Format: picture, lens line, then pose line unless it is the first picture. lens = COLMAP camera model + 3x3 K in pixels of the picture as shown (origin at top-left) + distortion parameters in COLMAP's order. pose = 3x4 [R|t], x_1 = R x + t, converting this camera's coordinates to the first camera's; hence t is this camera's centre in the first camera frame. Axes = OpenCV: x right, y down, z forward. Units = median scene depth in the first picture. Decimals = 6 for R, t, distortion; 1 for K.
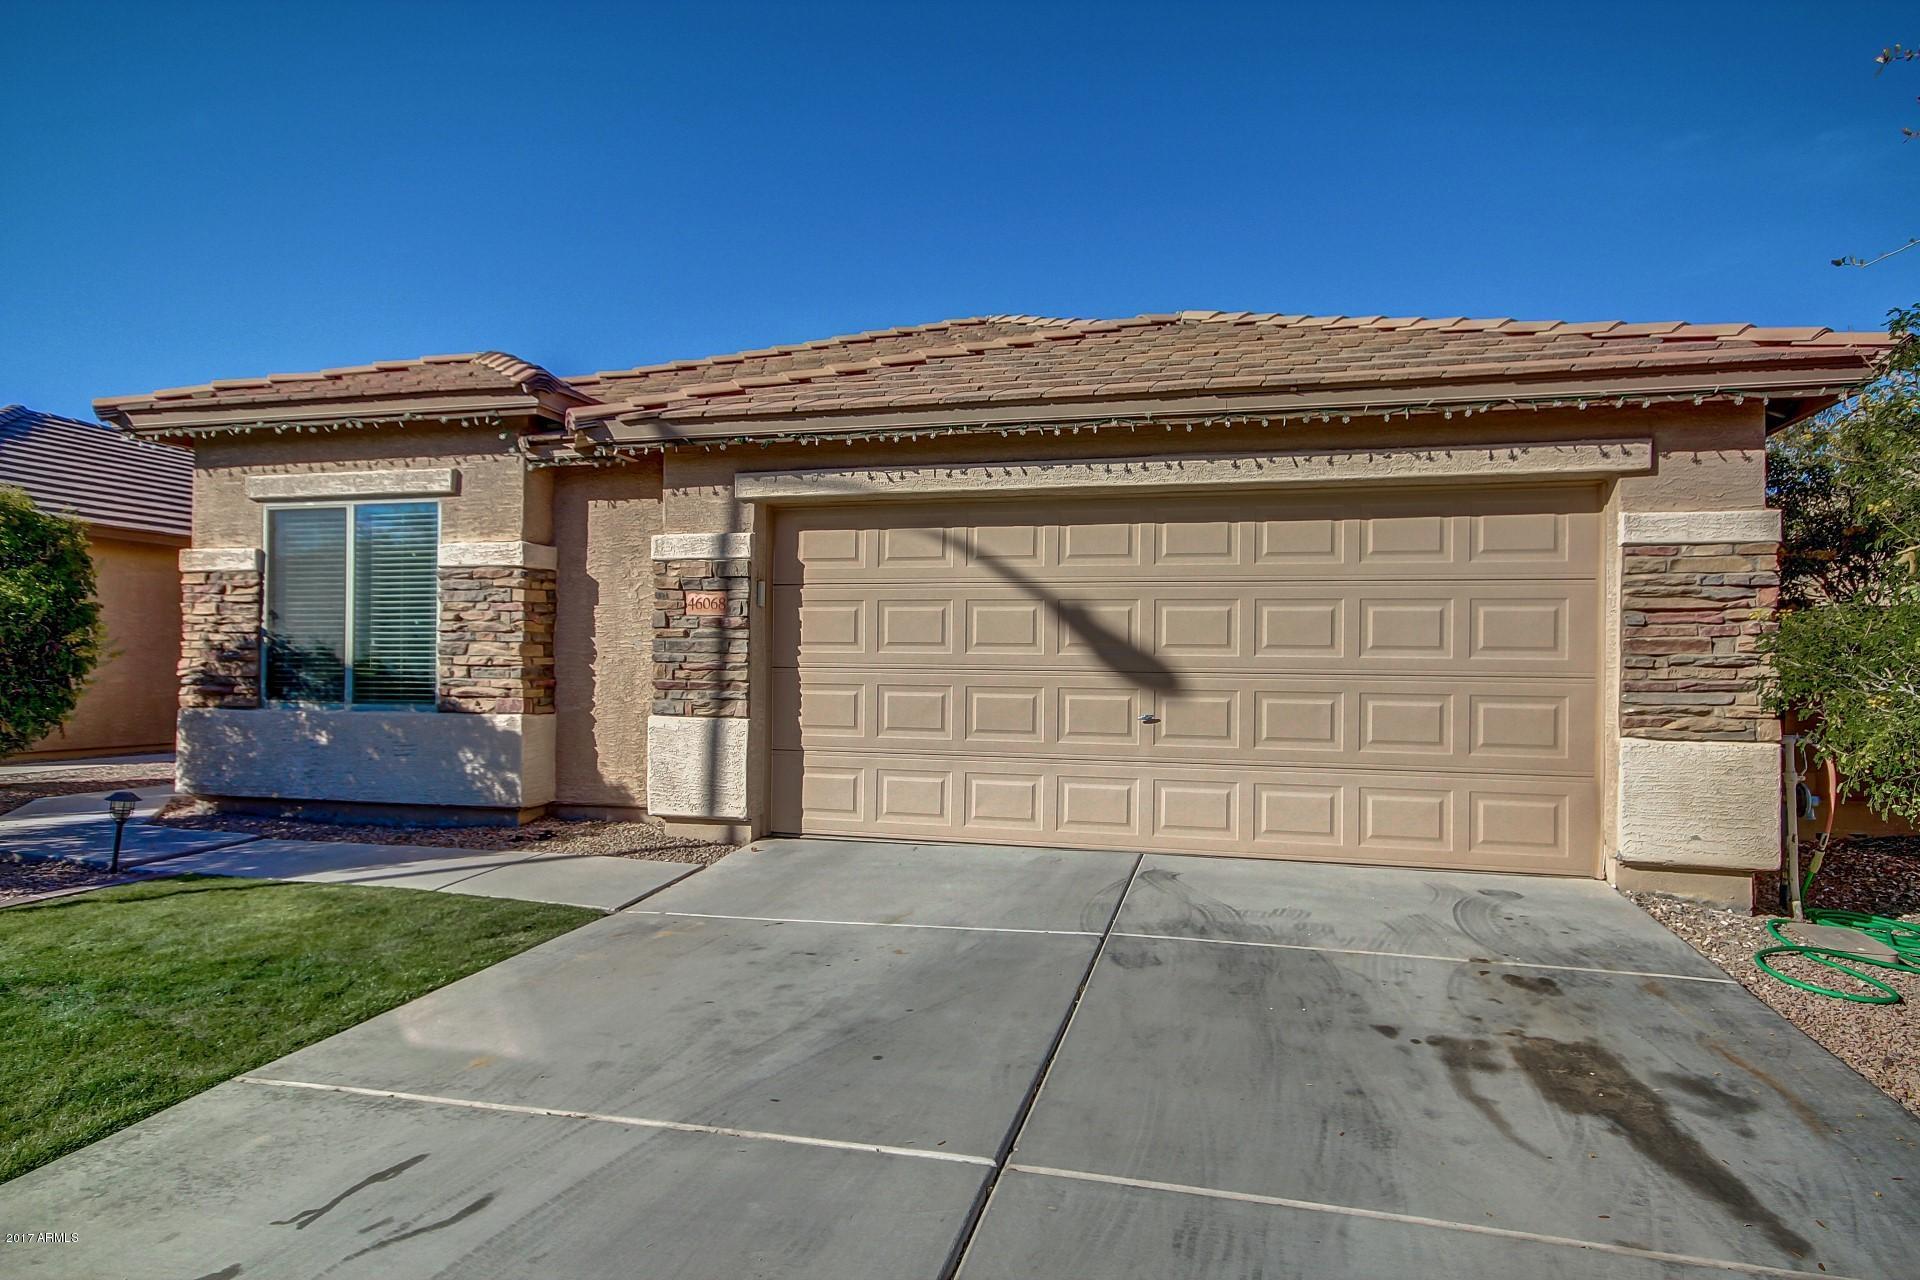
lens RADIAL K [[1069.5, 0, 969.3], [0, 1069.5, 646.4], [0, 0, 1]] dist [0.011159, 0.007026]
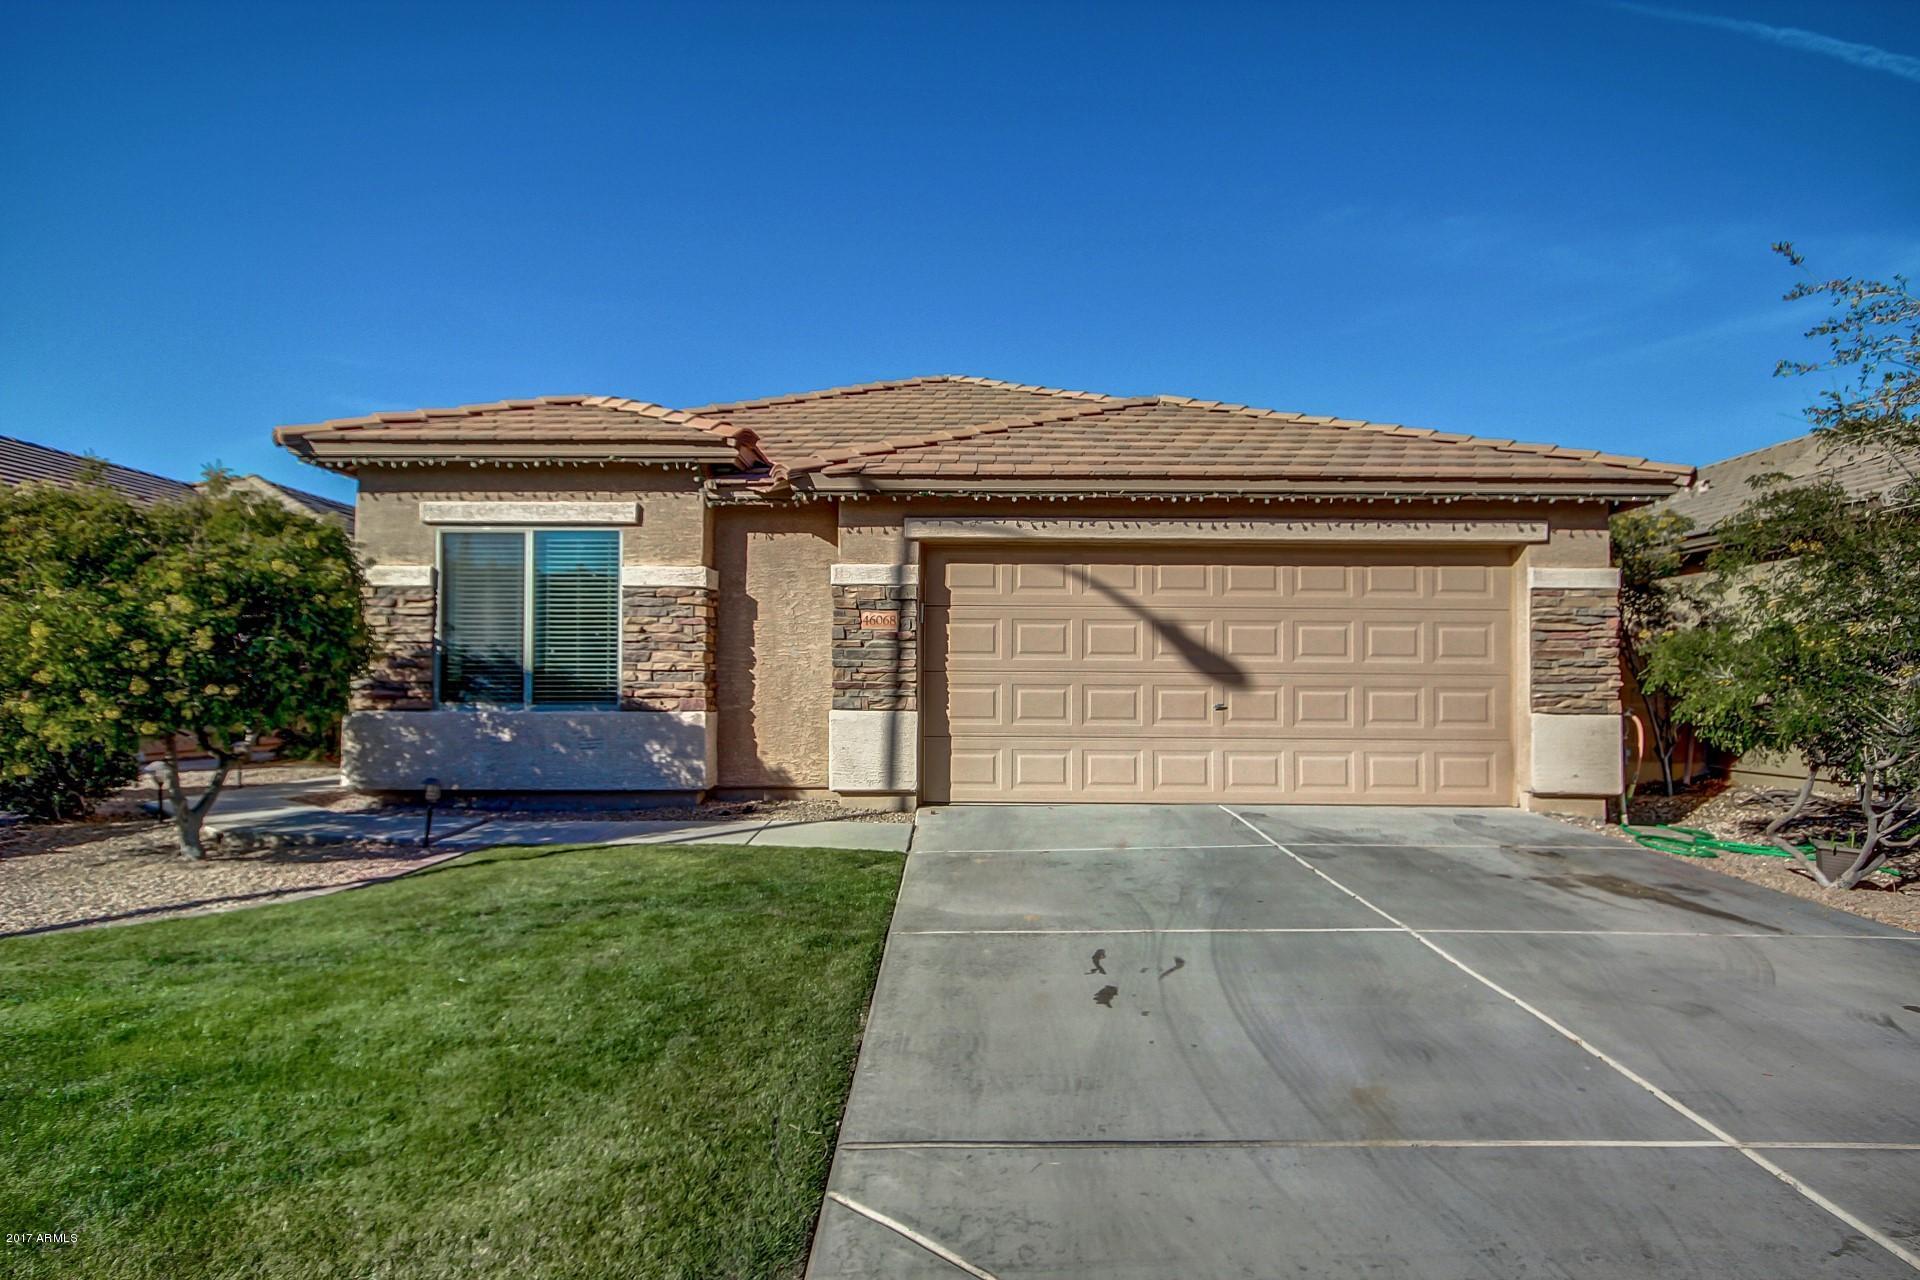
lens RADIAL K [[1069.5, 0, 955.1], [0, 1069.5, 644.8], [0, 0, 1]] dist [0.011159, 0.007026]
pose [[0.969688, 0.003355, 0.244325, -0.495039], [0.000218, 0.999893, -0.014596, 0.007648], [-0.244348, 0.014207, 0.969583, -0.254139]]
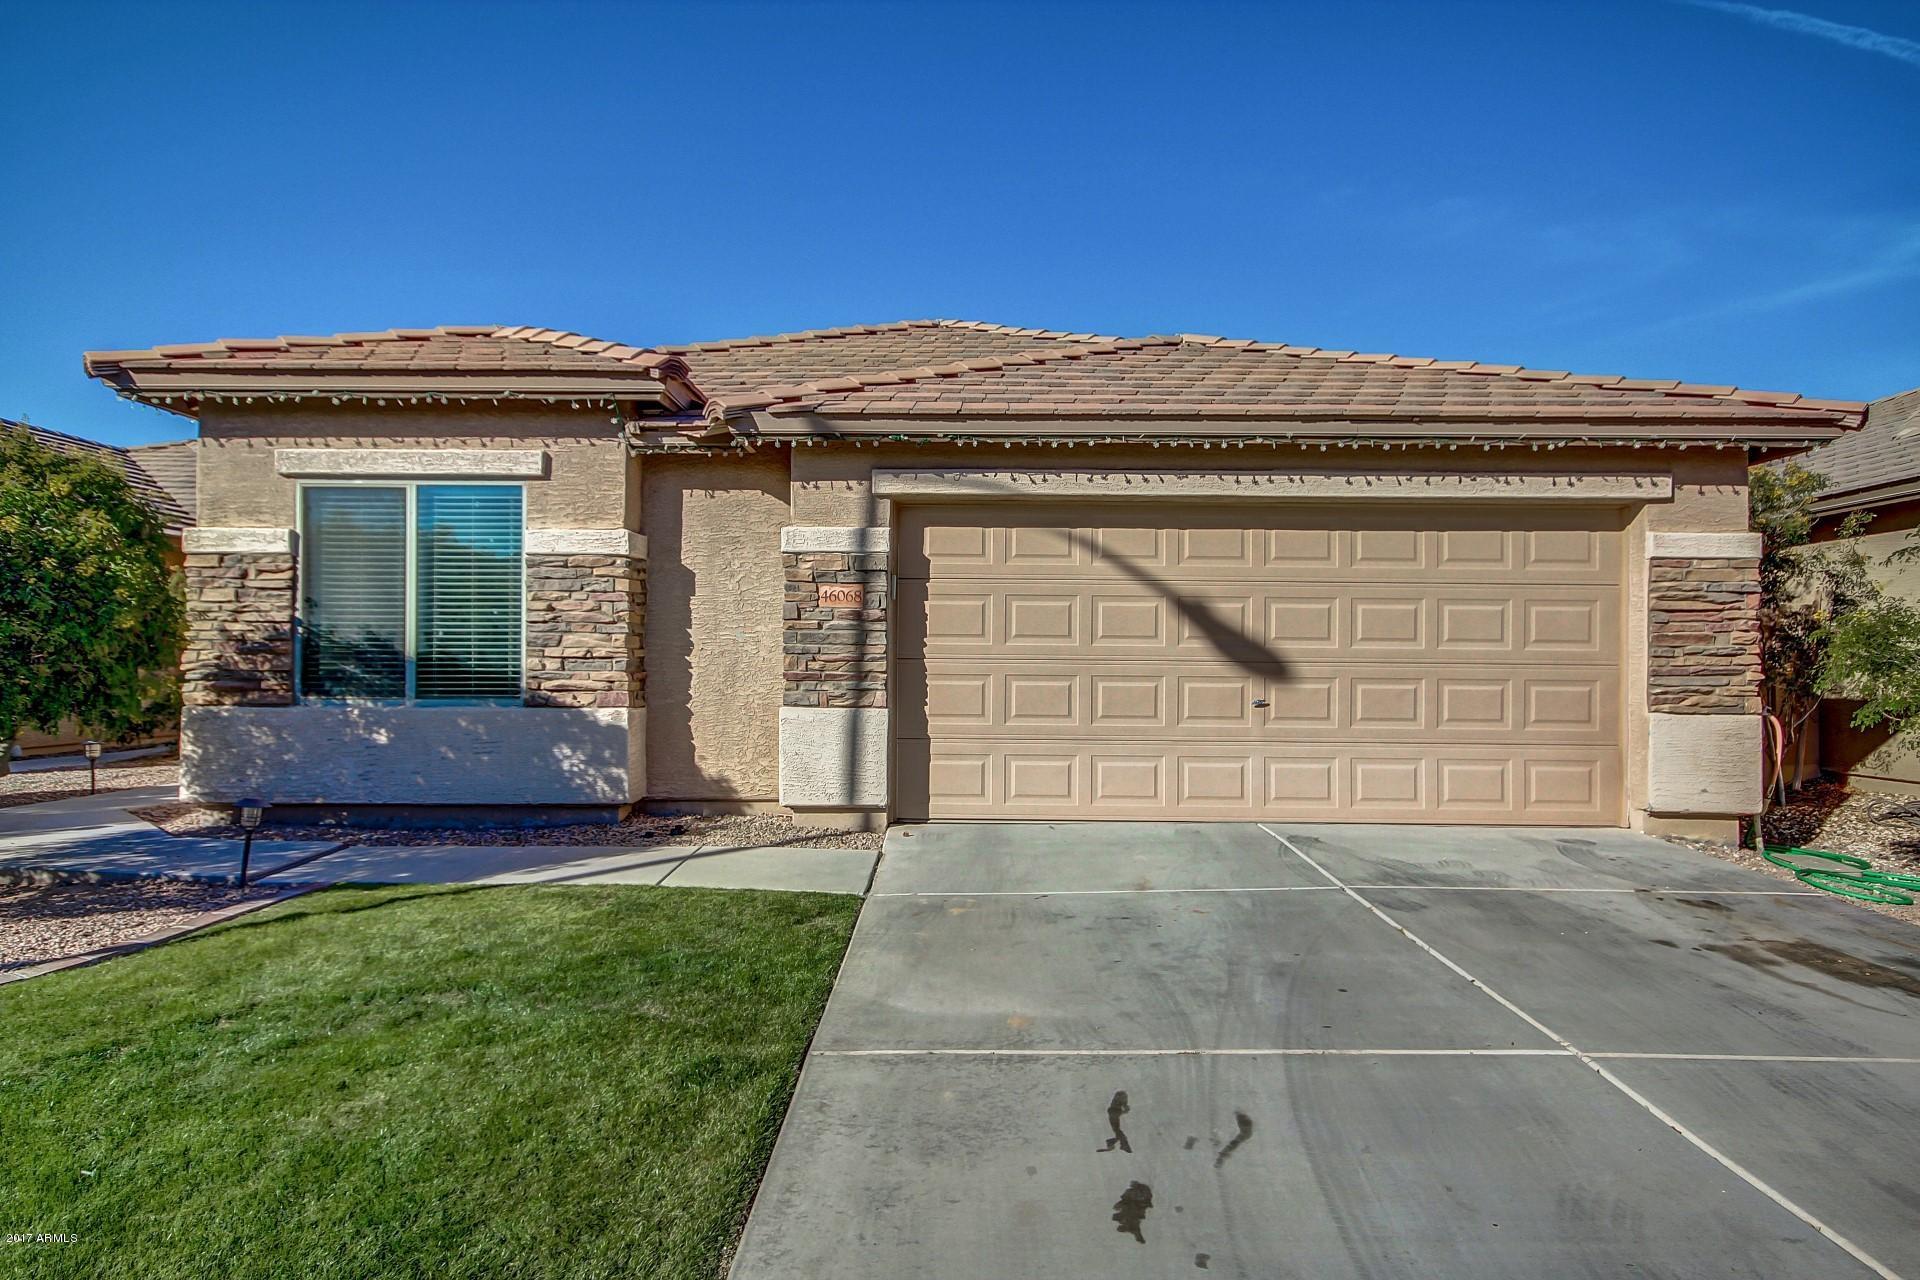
lens RADIAL K [[1069.5, 0, 957.1], [0, 1069.5, 644.4], [0, 0, 1]] dist [0.011159, 0.007026]
pose [[0.970722, 0.000731, 0.240205, -0.406501], [-0.001713, 0.999991, 0.003878, 0.001914], [-0.240200, -0.004176, 0.970714, -0.015353]]
